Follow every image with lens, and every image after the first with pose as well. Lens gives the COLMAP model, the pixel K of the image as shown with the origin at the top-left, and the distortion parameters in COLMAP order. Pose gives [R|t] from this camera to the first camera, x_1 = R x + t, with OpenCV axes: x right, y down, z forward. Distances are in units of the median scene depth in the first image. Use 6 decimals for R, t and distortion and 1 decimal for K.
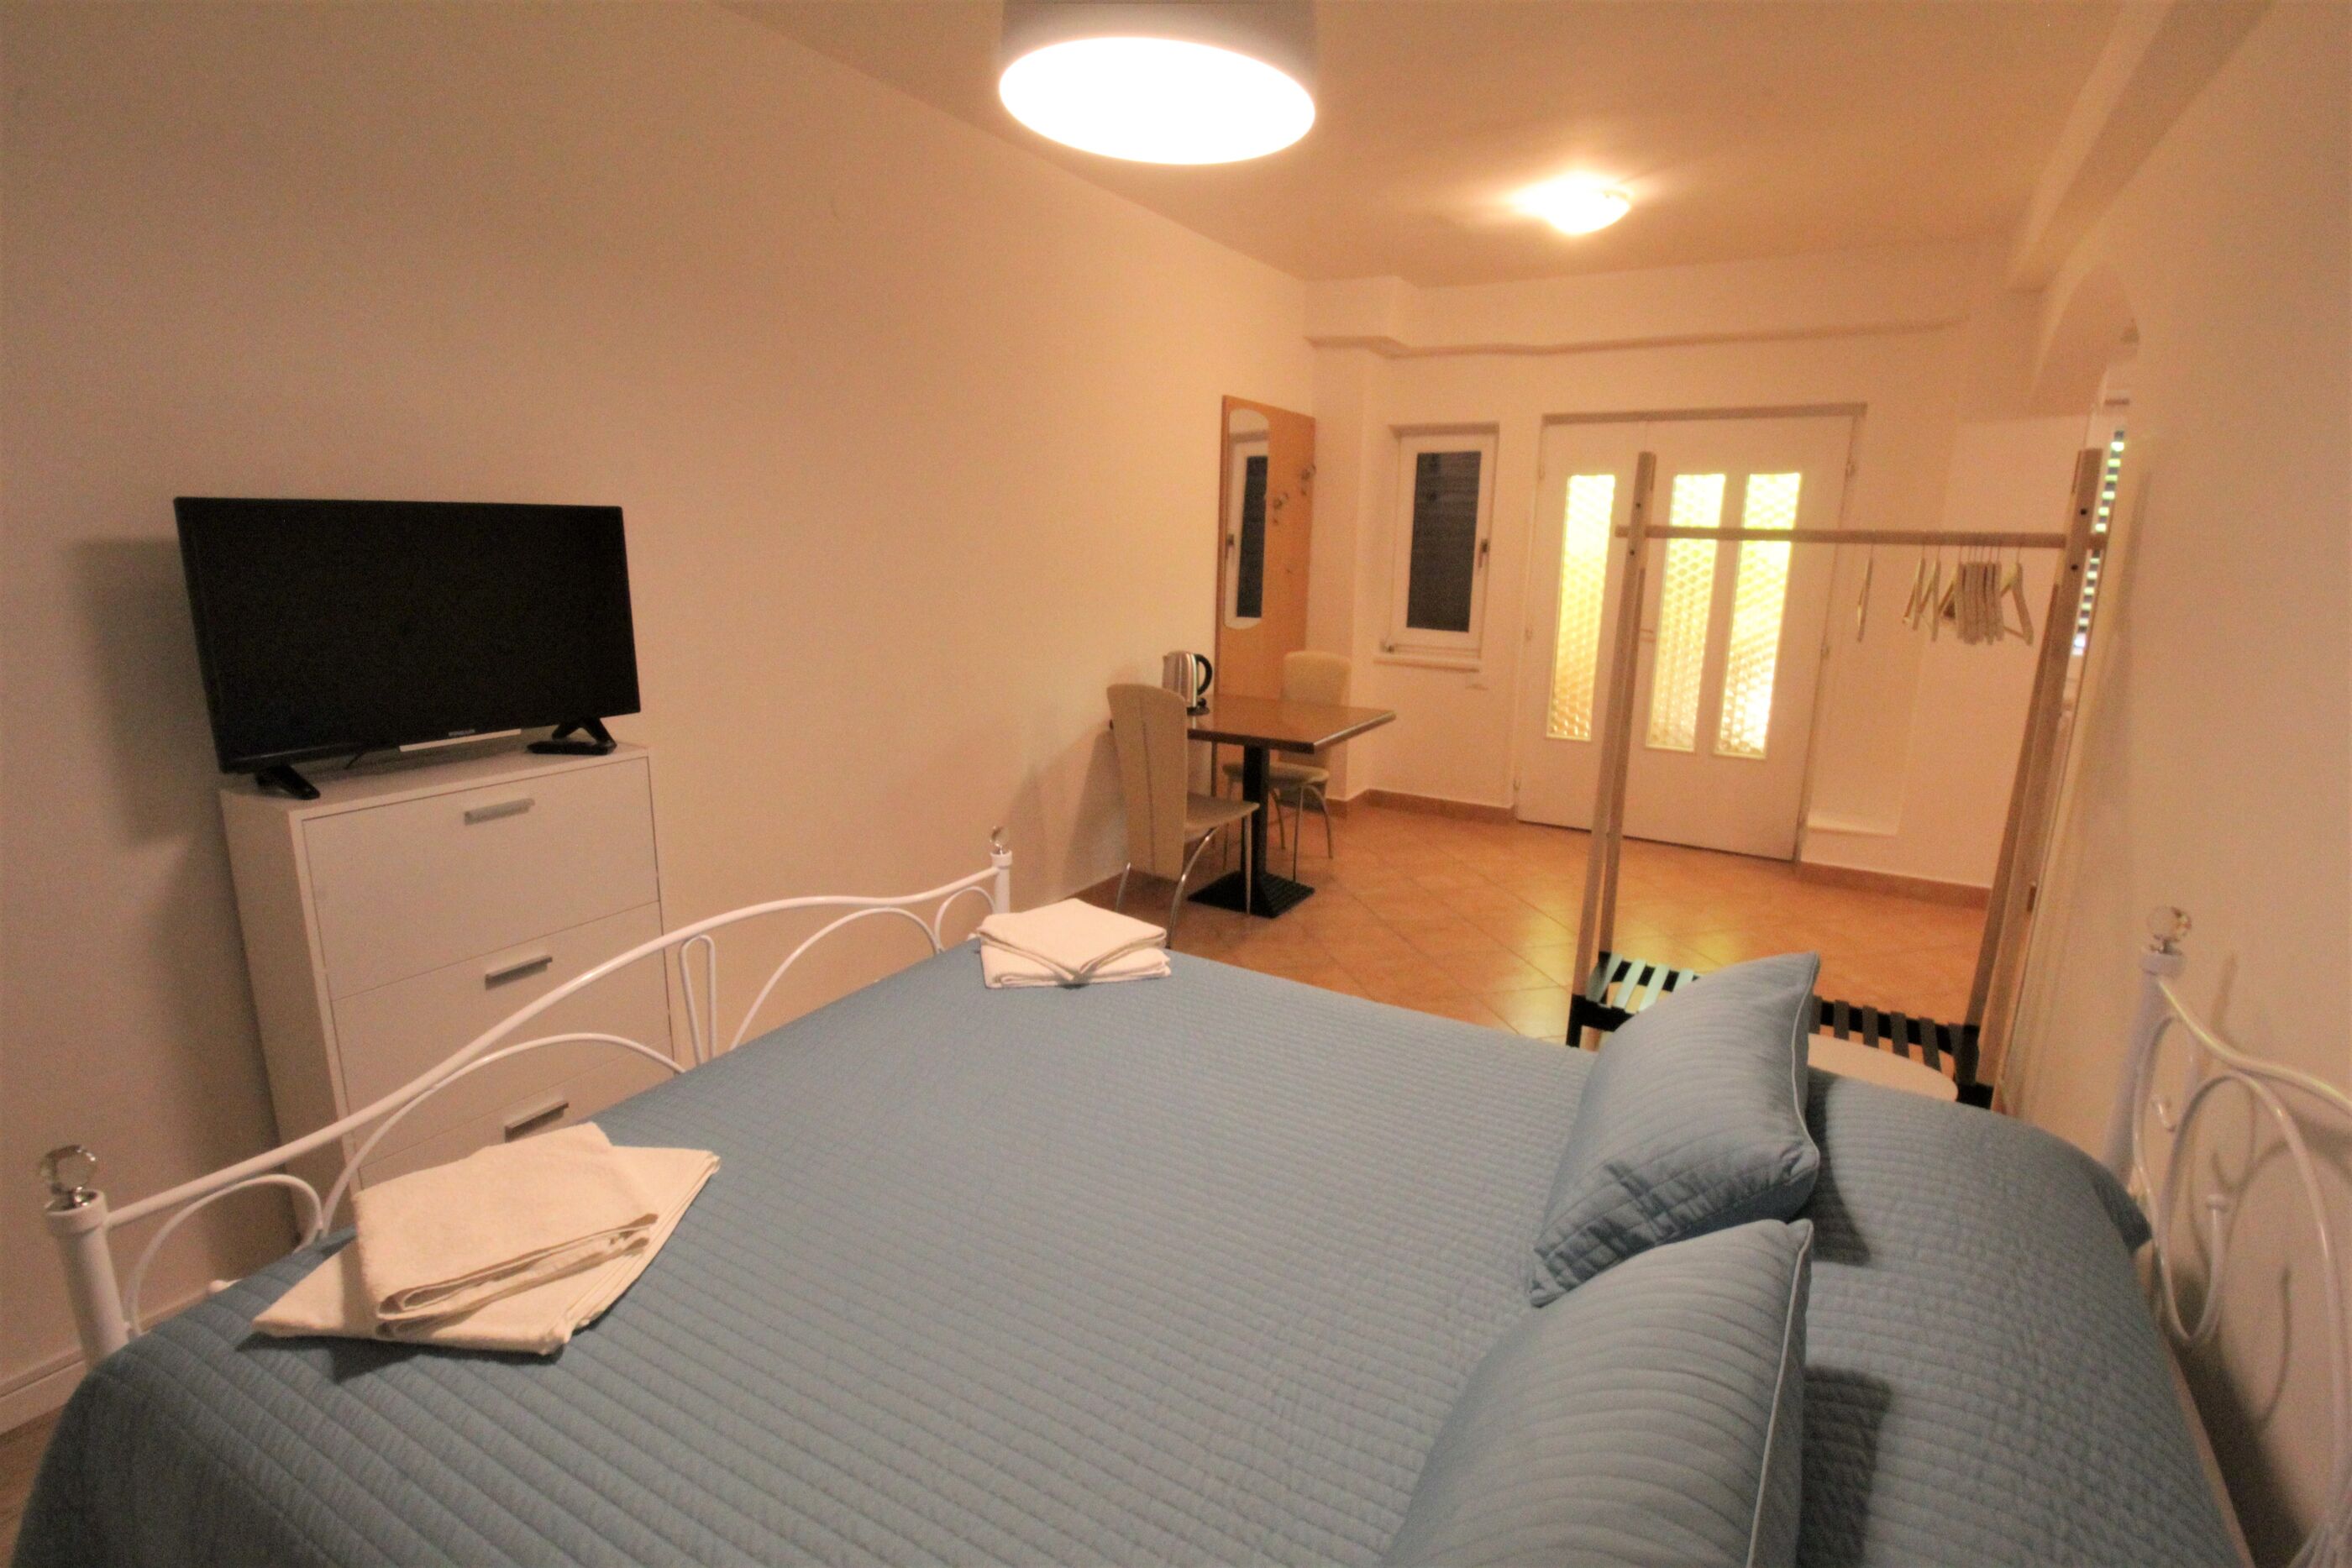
lens RADIAL K [[1121.4, 0, 1187.5], [0, 1121.4, 778.5], [0, 0, 1]] dist [-0.000171, -0.012544]
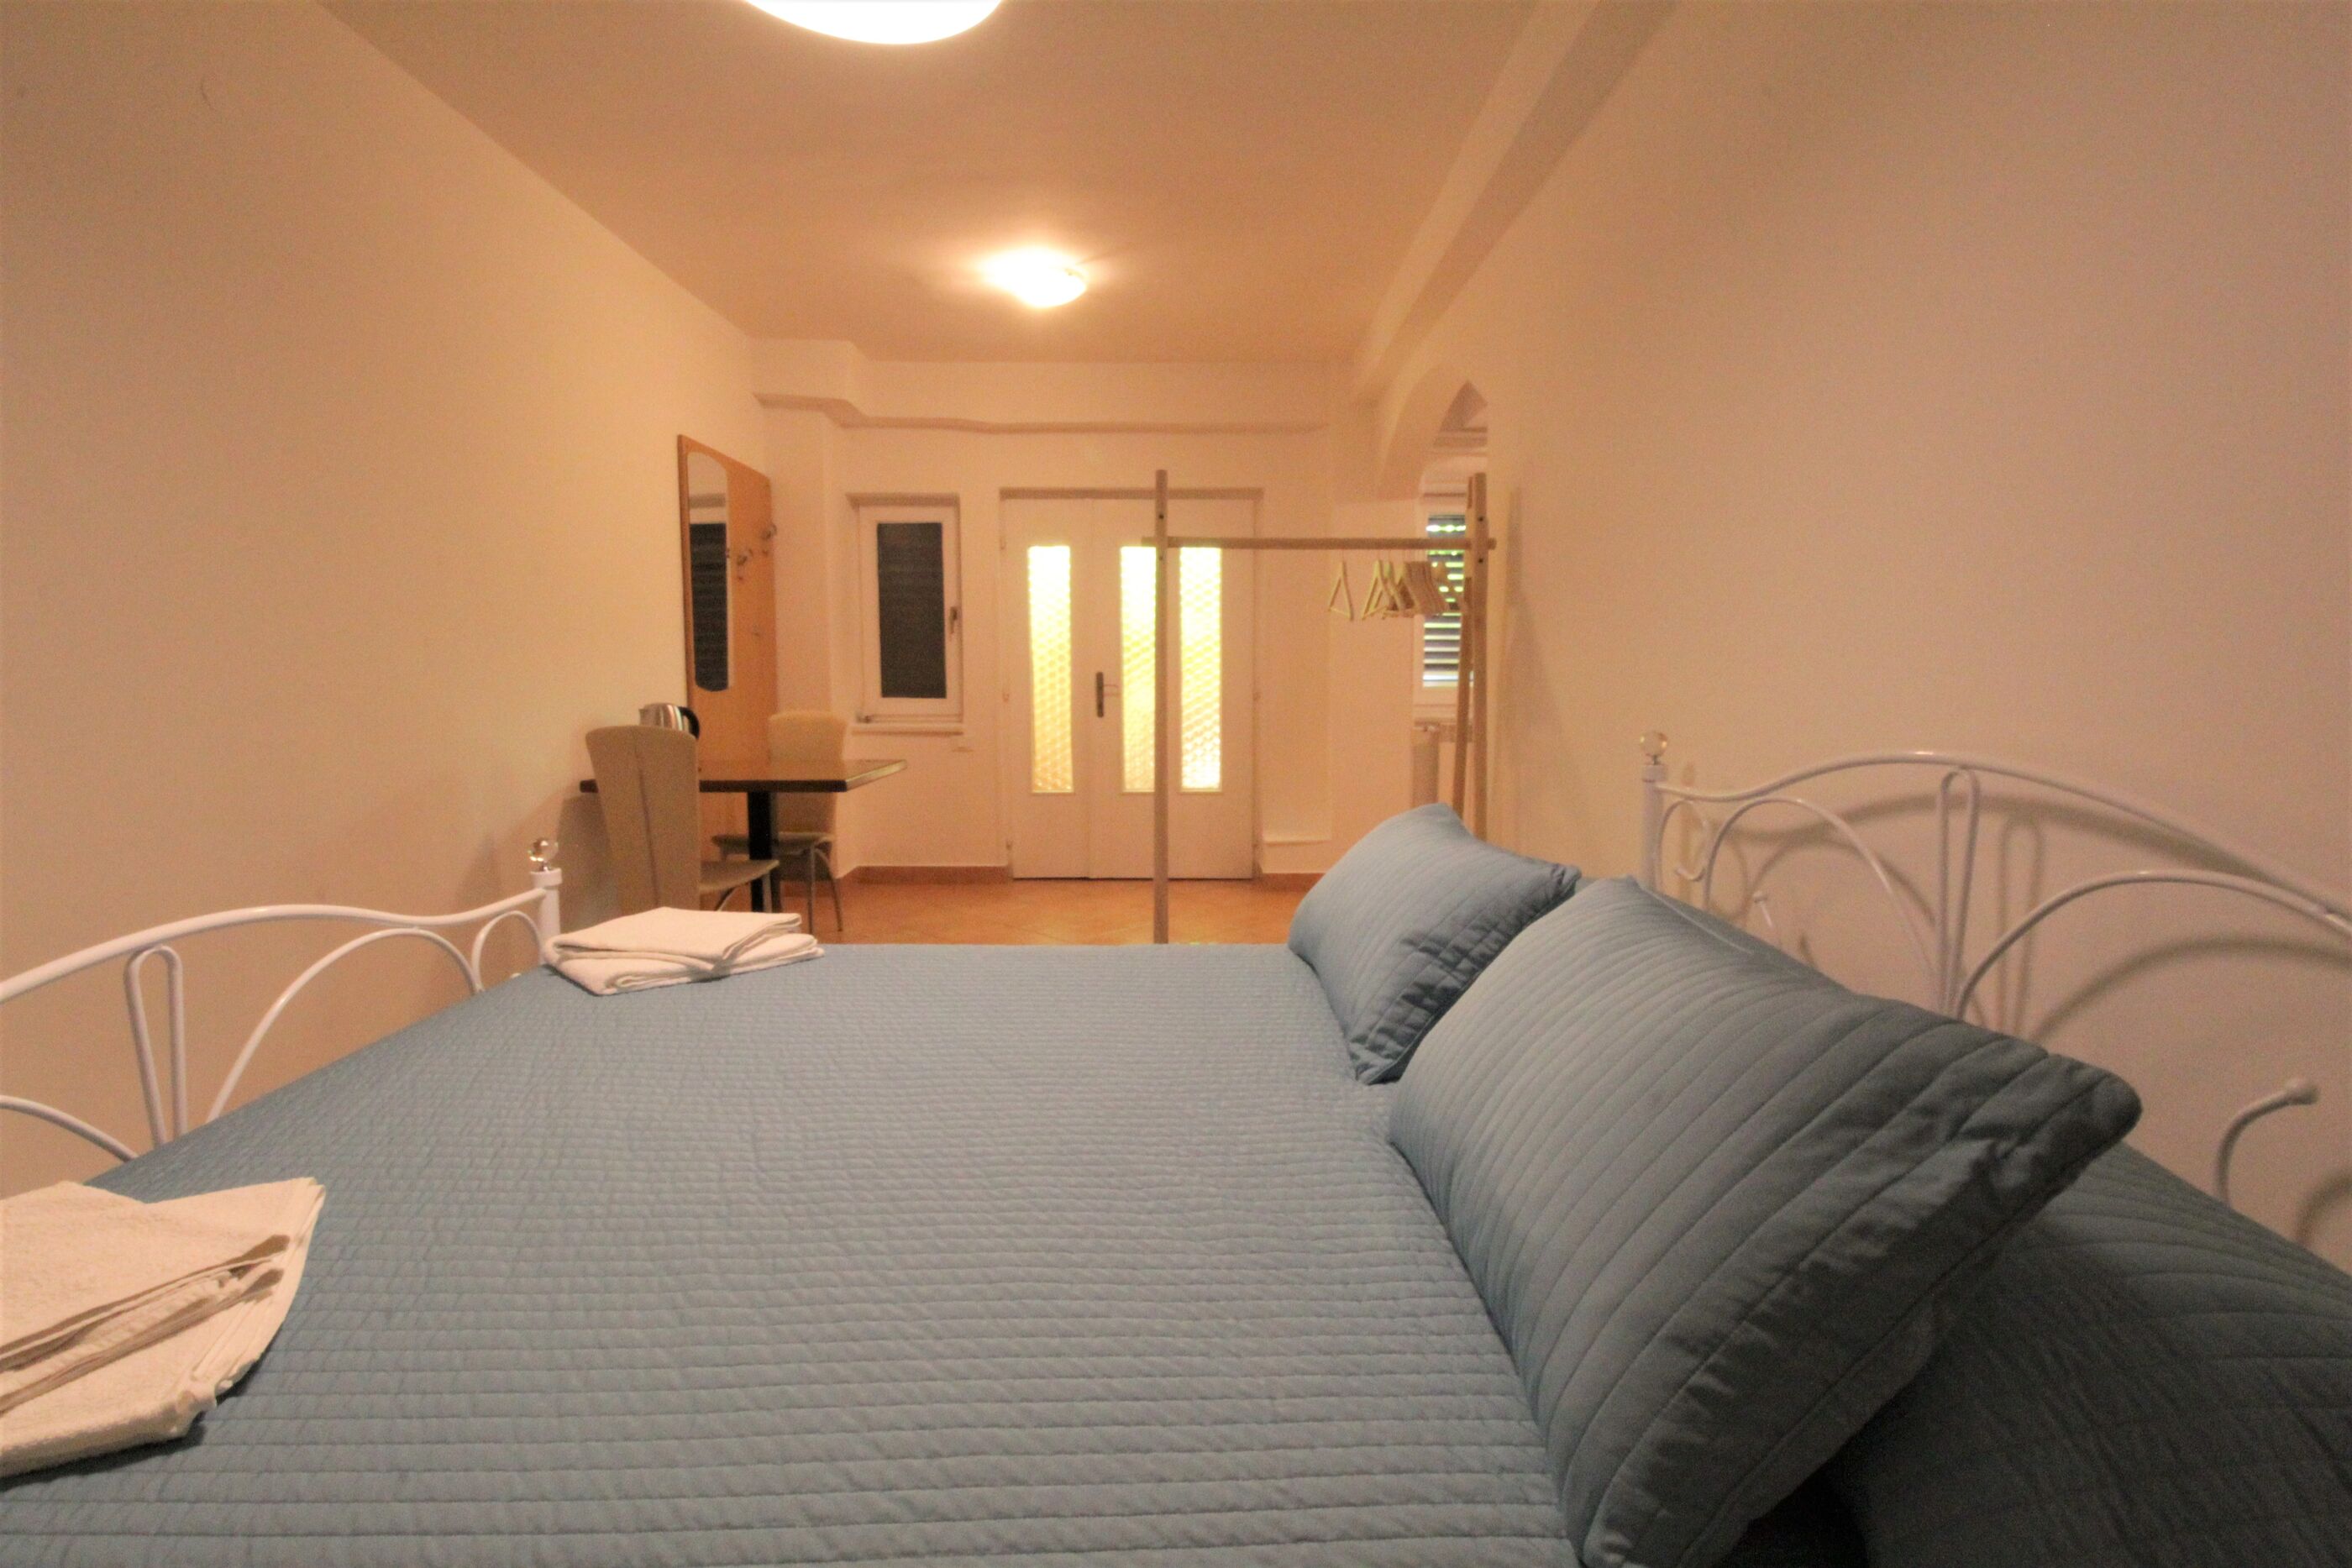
lens RADIAL K [[1123.4, 0, 1206.3], [0, 1123.4, 780.8], [0, 0, 1]] dist [0.012137, -0.022707]
pose [[0.847856, -0.064022, 0.526347, -0.125689], [0.130952, 0.987216, -0.090863, 0.093650], [-0.513801, 0.145965, 0.845401, 0.051385]]
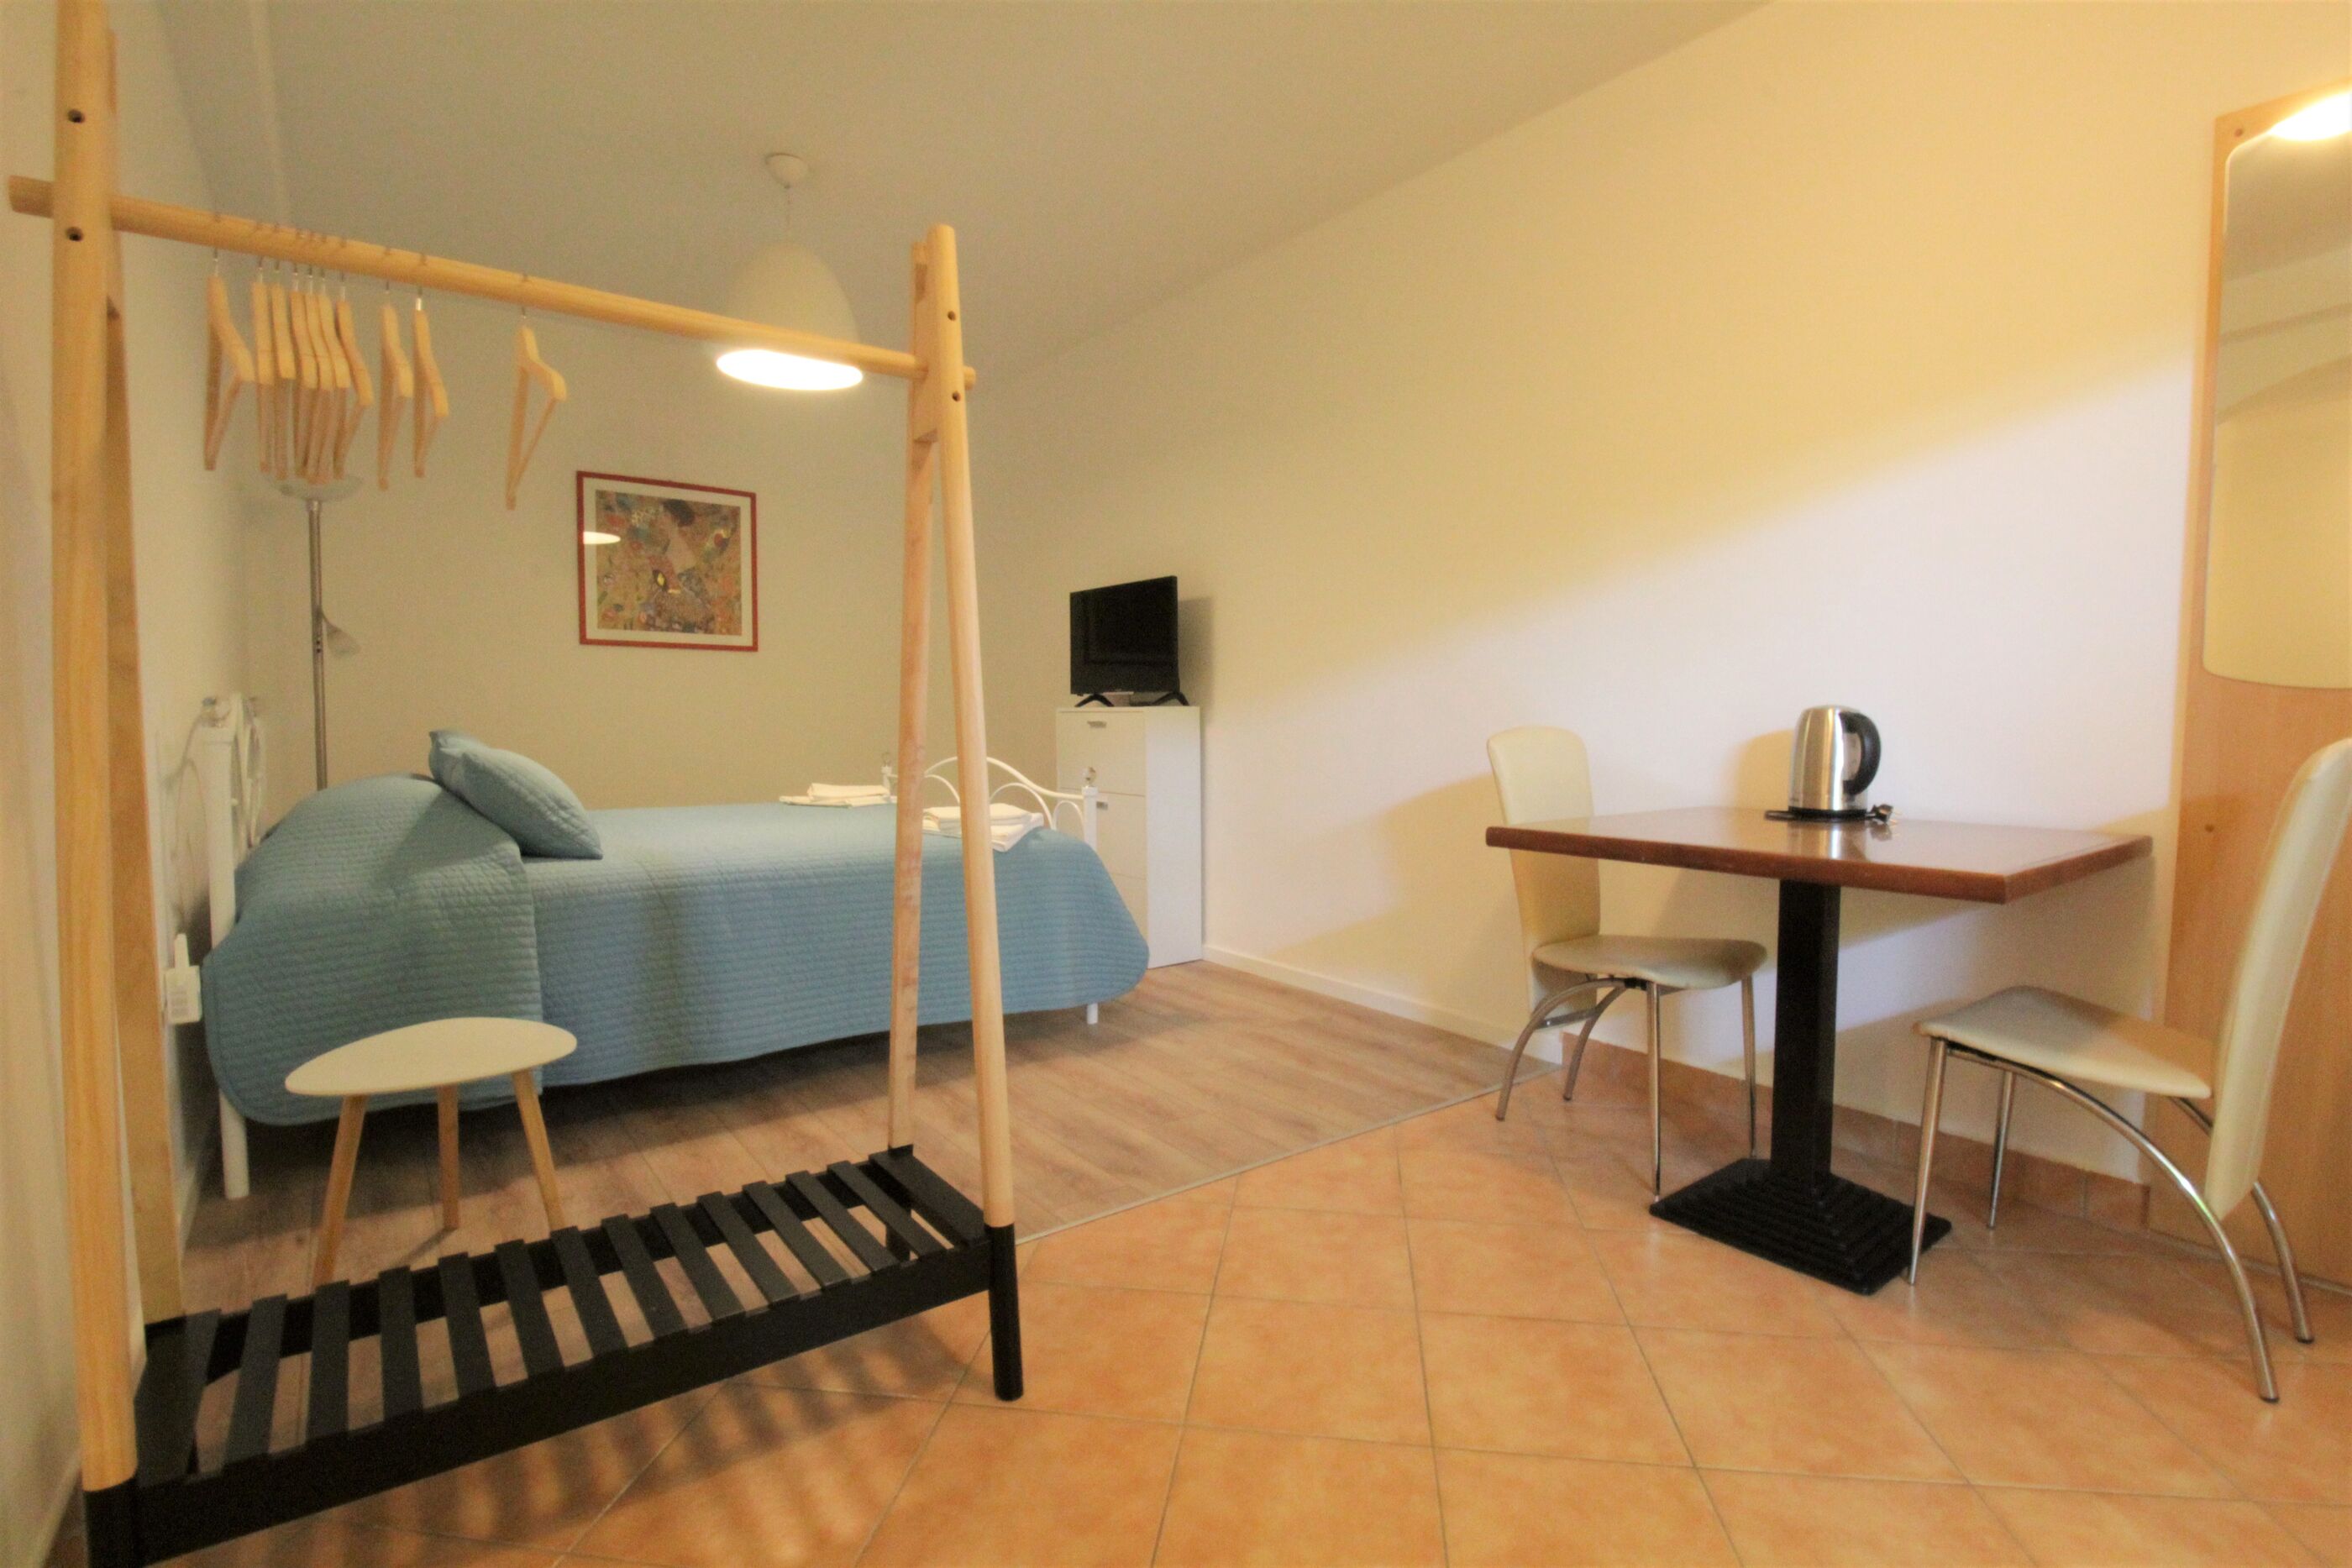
lens RADIAL K [[1089.7, 0, 1189.8], [0, 1089.7, 773.8], [0, 0, 1]] dist [-0.002466, -0.011529]
pose [[-0.389513, 0.032407, -0.920451, 0.671446], [-0.208896, 0.970228, 0.122560, -0.092579], [0.897019, 0.240017, -0.371146, 1.066639]]
